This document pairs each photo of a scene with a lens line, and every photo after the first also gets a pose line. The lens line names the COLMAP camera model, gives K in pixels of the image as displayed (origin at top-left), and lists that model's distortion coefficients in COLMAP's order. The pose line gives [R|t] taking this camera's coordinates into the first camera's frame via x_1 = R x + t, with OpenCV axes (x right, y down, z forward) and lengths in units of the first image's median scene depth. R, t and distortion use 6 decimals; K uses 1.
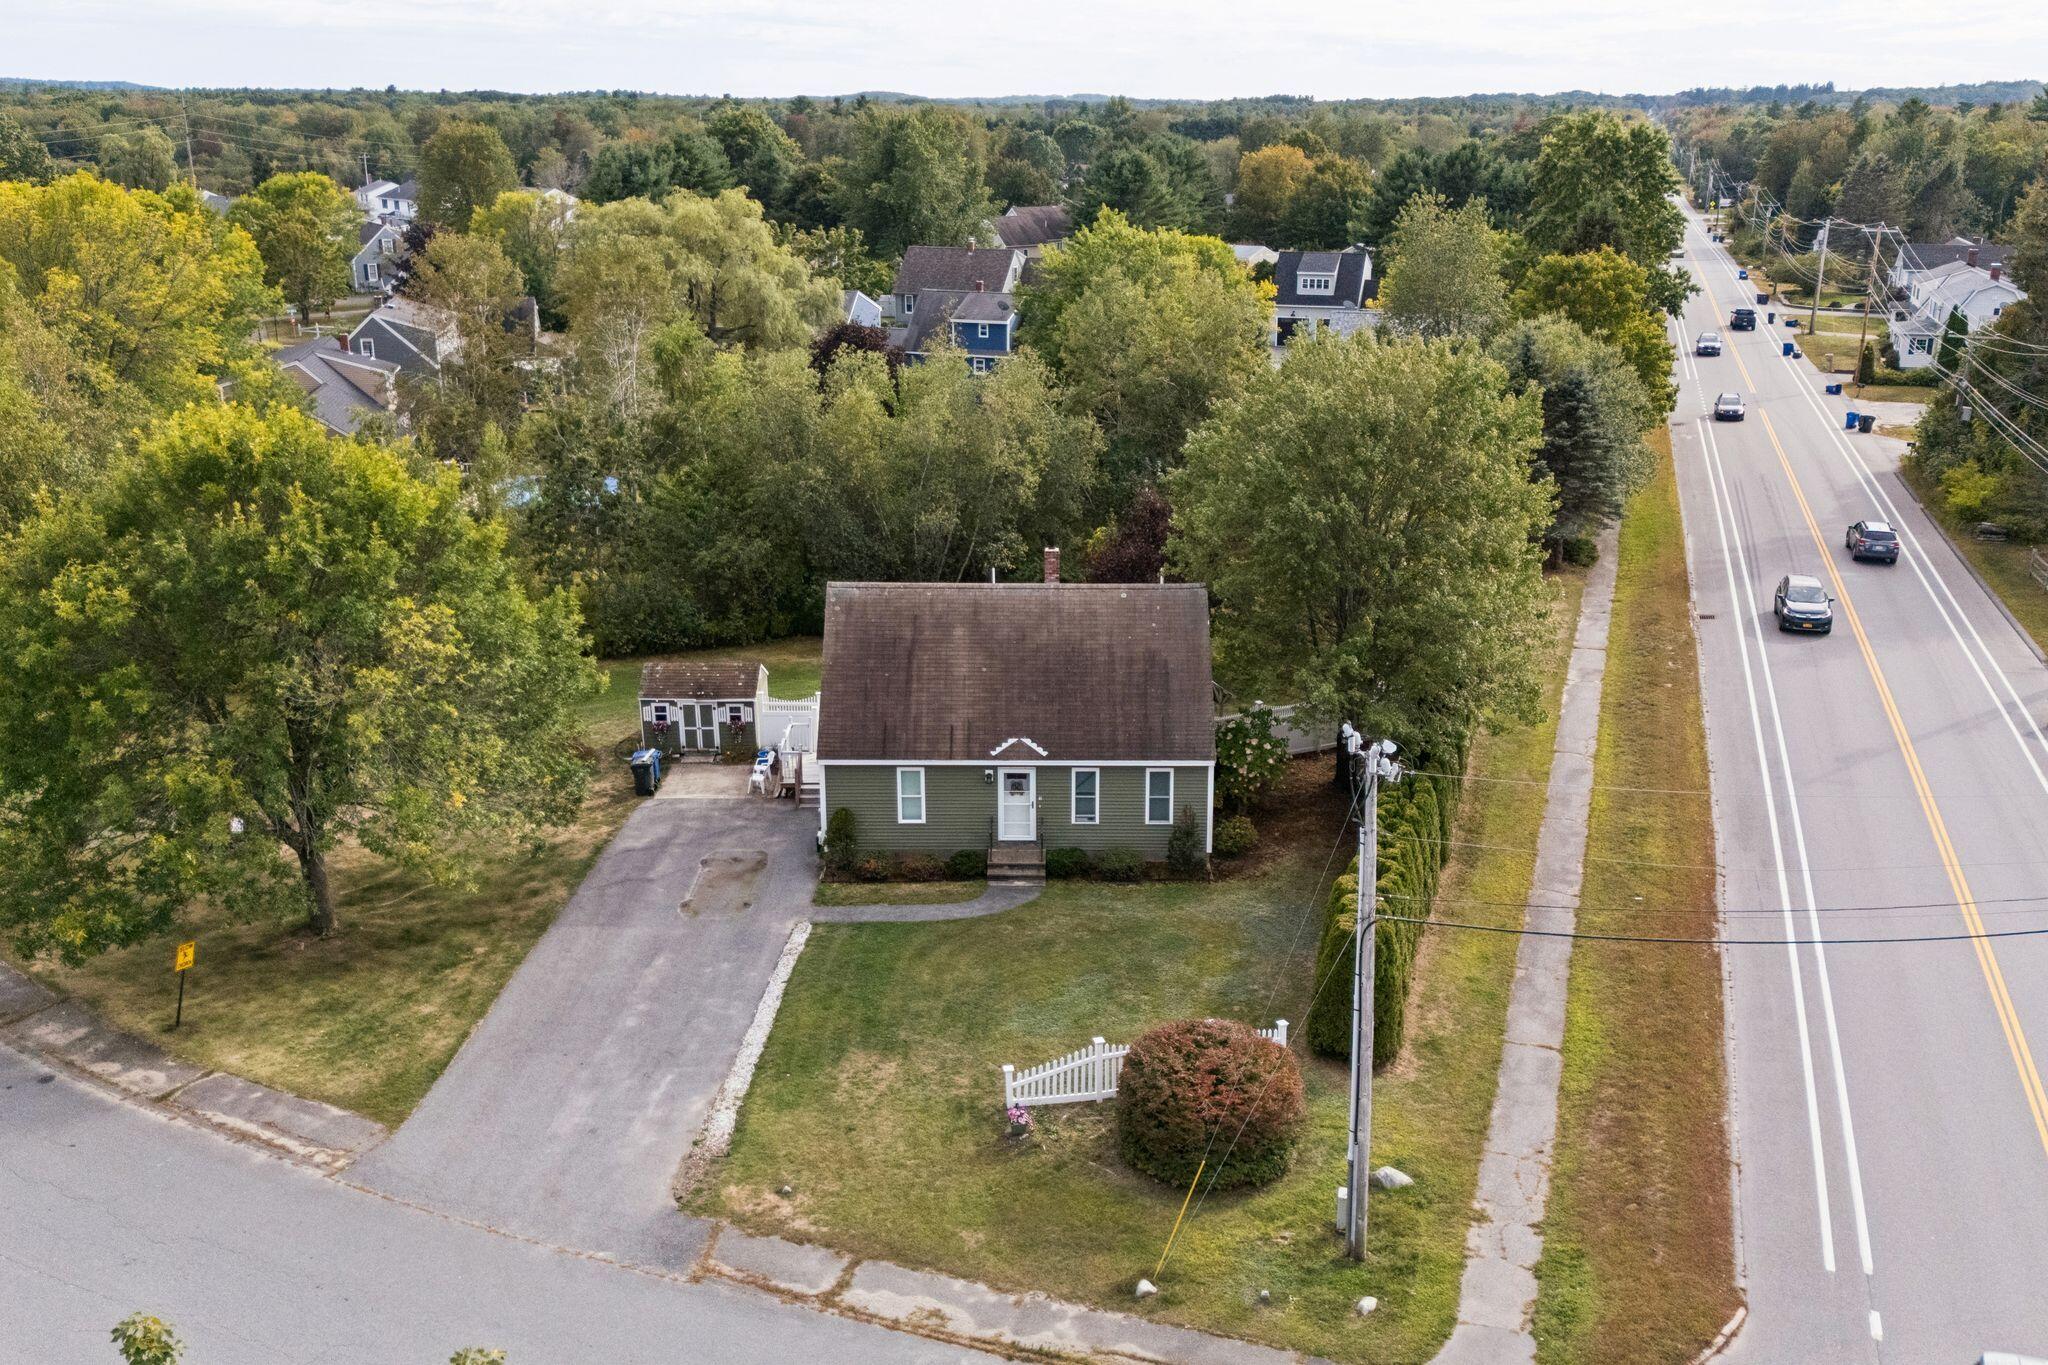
lens RADIAL K [[1812.1, 0, 1014.2], [0, 1812.1, 648.7], [0, 0, 1]] dist [0.100880, -0.131300]
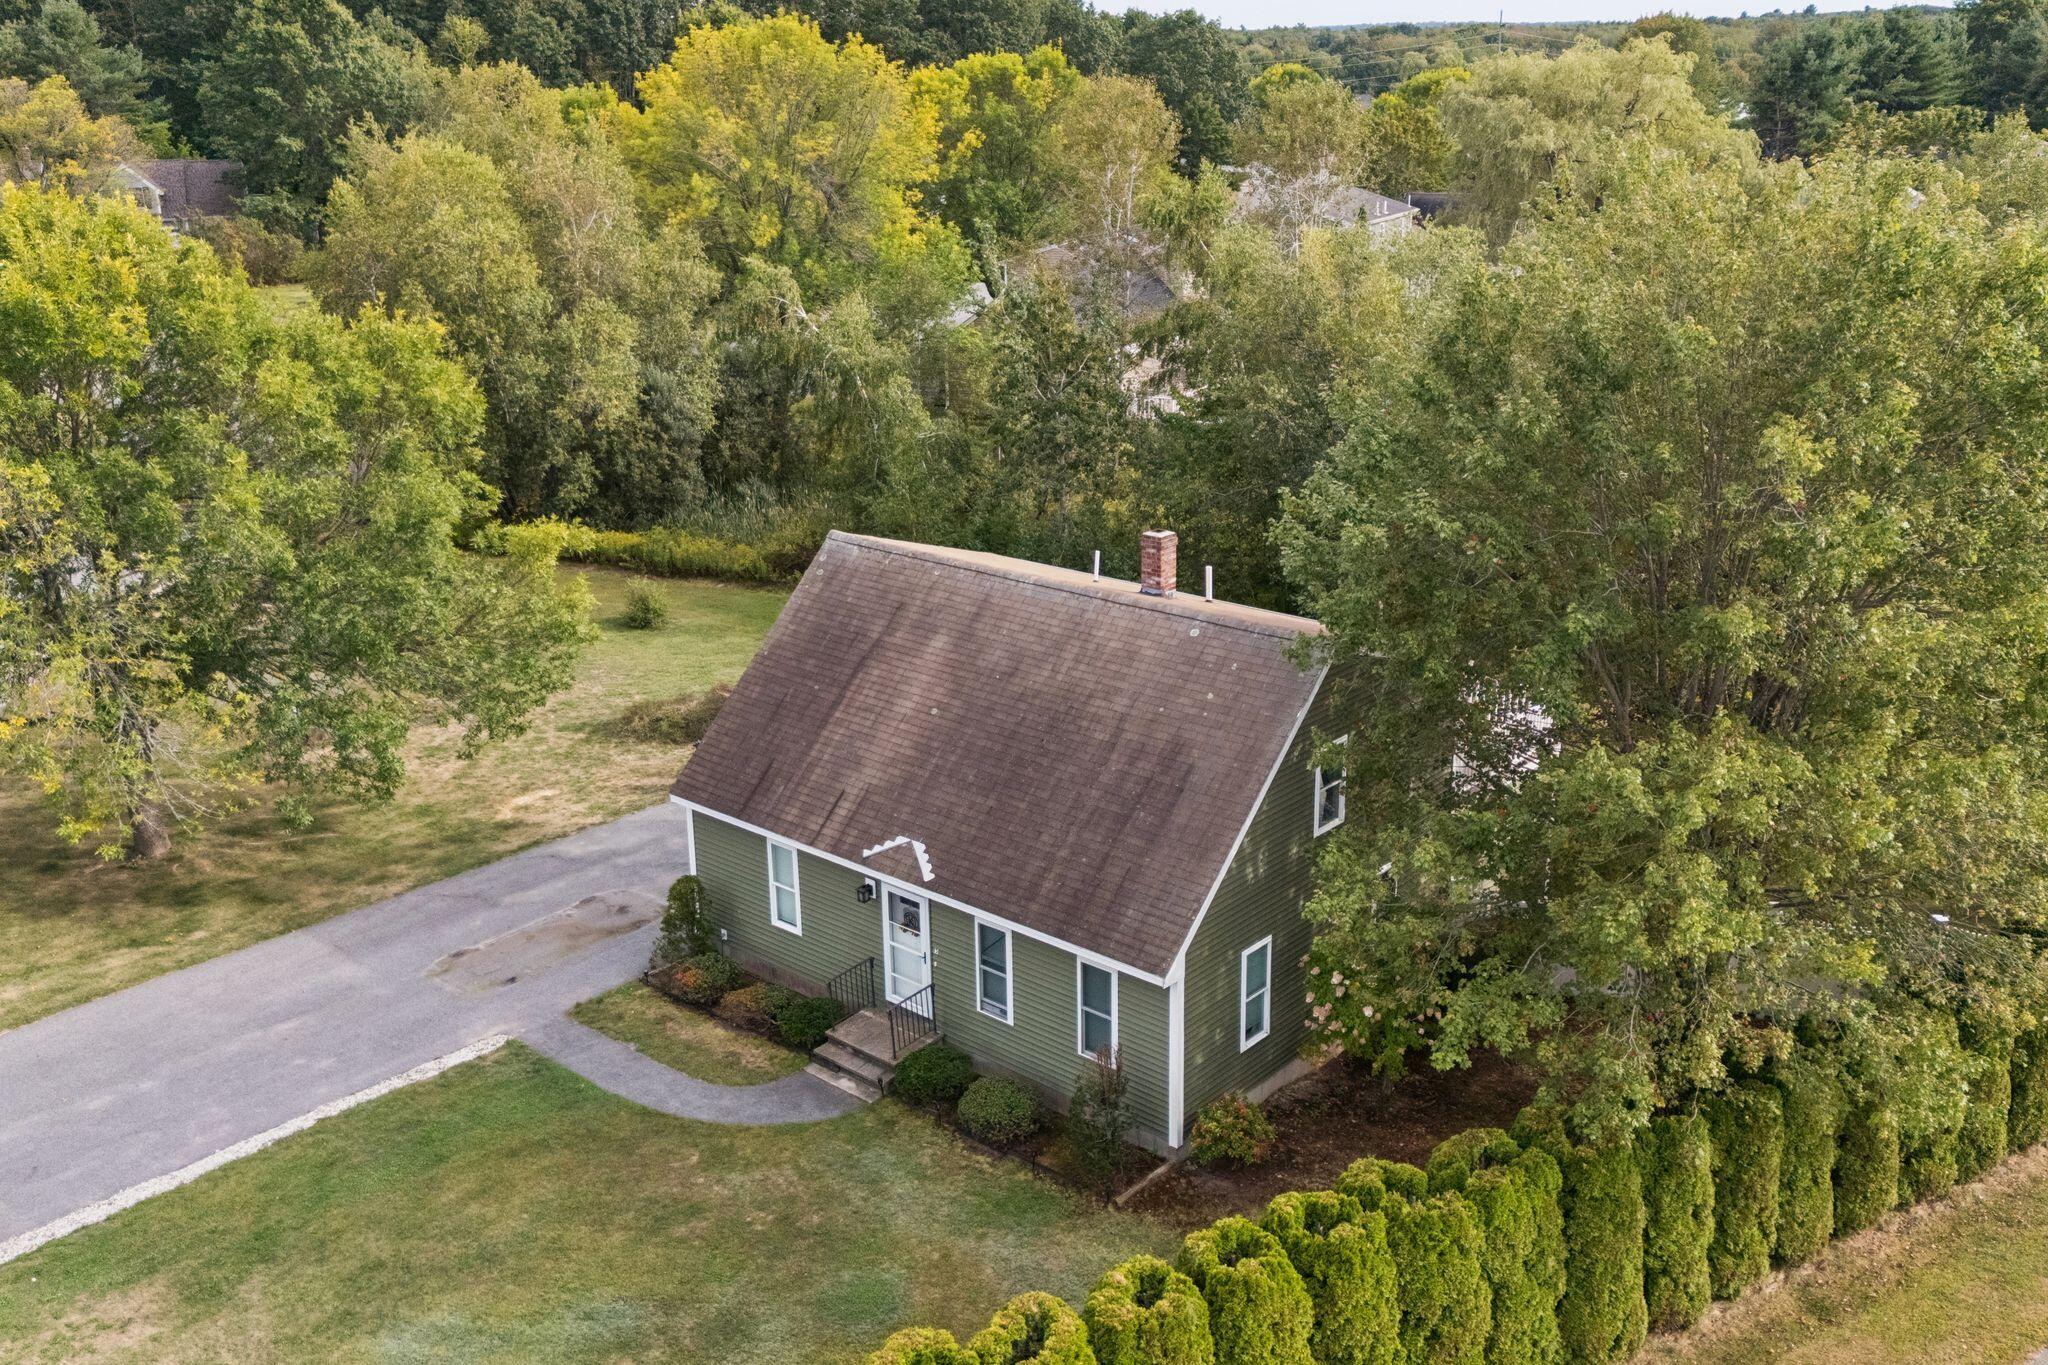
lens RADIAL K [[1938.2, 0, 1022.8], [0, 1938.2, 603.1], [0, 0, 1]] dist [0.033884, 0.008911]
pose [[0.778347, 0.177584, -0.602195, 0.389478], [-0.175867, 0.982434, 0.062404, -0.069364], [0.602699, 0.057335, 0.795906, 0.529376]]
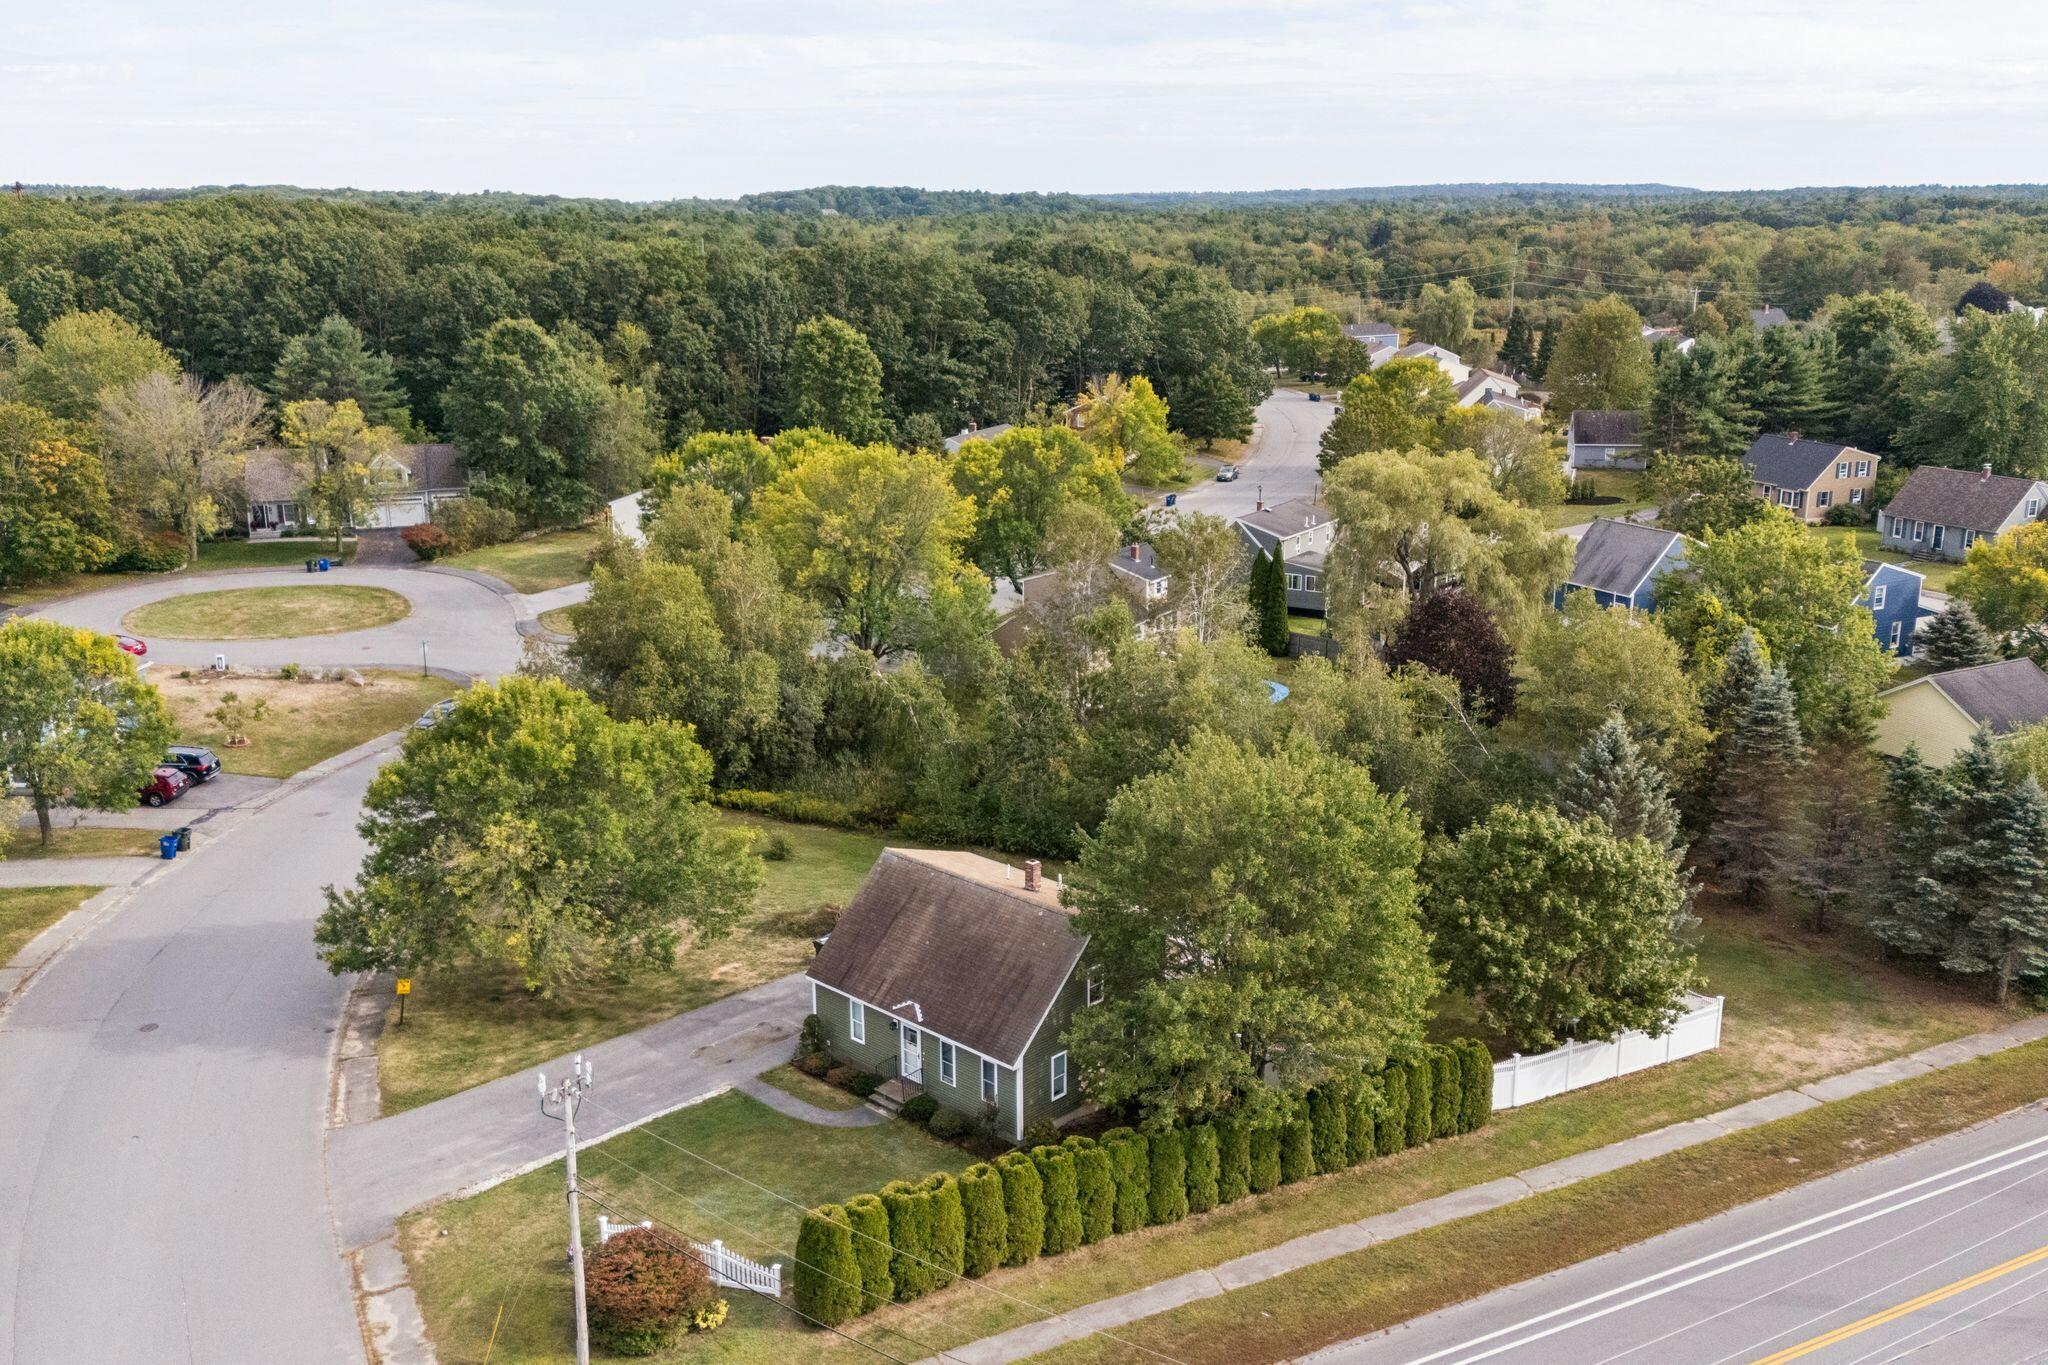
lens RADIAL K [[1812.1, 0, 1014.2], [0, 1812.1, 648.7], [0, 0, 1]] dist [0.100880, -0.131300]
pose [[0.748475, 0.165201, -0.642257, 0.855720], [-0.199004, 0.979792, 0.020106, -0.240581], [0.632600, 0.112763, 0.766226, 0.017571]]
